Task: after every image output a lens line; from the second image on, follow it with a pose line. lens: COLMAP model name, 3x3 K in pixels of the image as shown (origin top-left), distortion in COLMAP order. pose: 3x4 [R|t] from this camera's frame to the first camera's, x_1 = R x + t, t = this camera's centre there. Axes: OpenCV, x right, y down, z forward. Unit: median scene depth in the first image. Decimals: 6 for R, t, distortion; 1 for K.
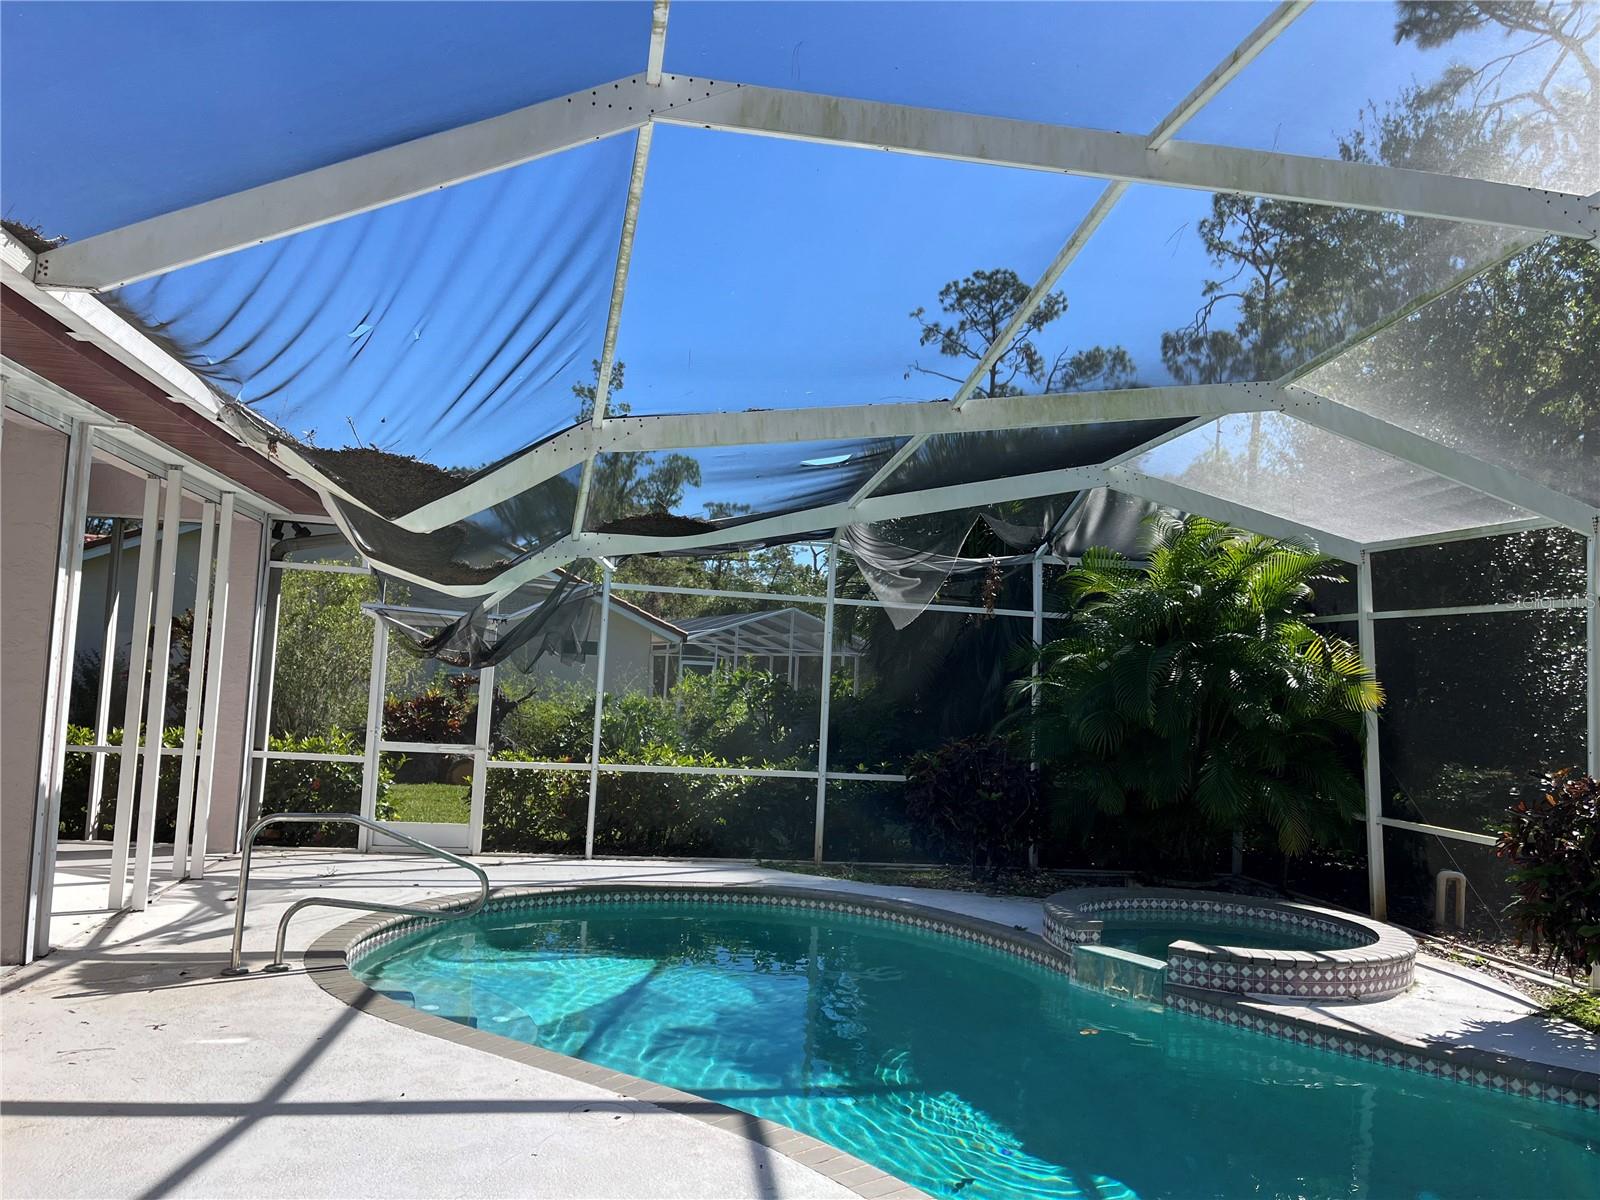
lens RADIAL K [[1208.4, 0, 800.0], [0, 1208.4, 600.0], [0, 0, 1]] dist [0.076616, -0.071332]
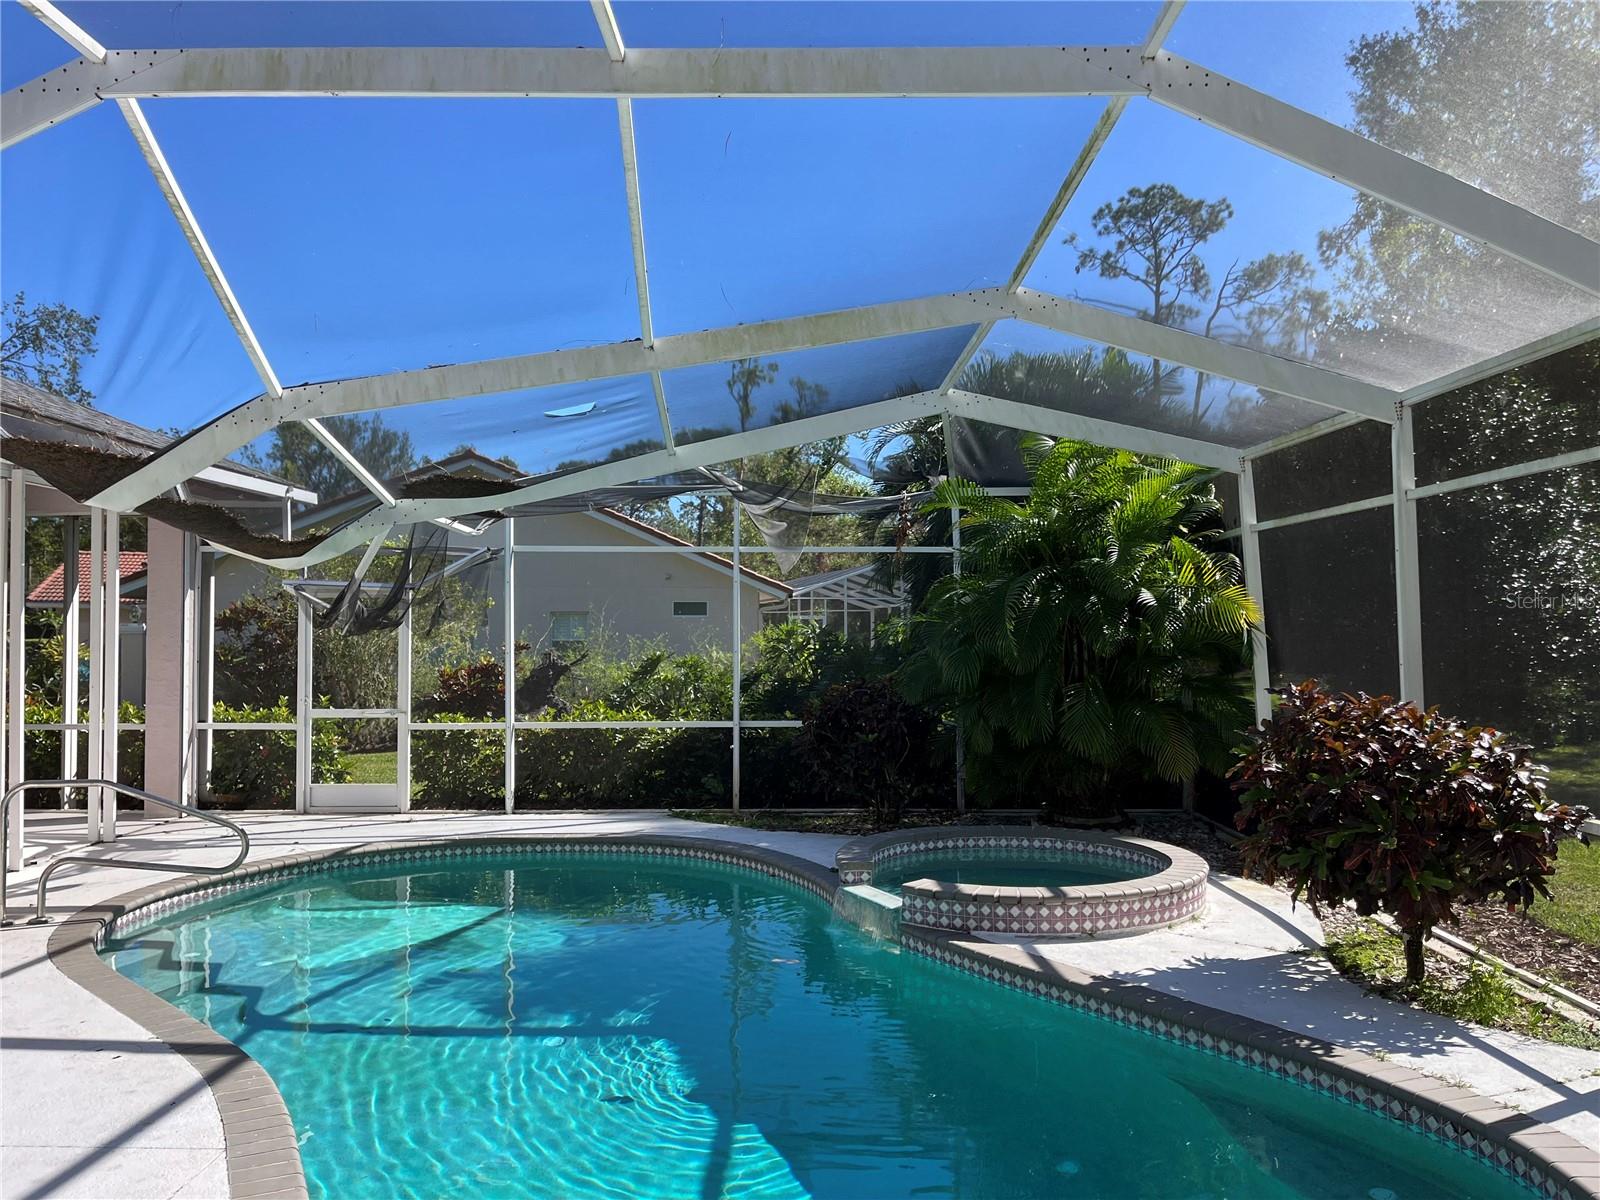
lens RADIAL K [[1205.9, 0, 800.0], [0, 1205.9, 600.0], [0, 0, 1]] dist [0.082259, -0.112038]
pose [[0.983236, -0.058030, -0.172857, 0.295561], [0.064652, 0.997365, 0.032923, 0.015364], [0.170491, -0.043547, 0.984396, 0.036315]]
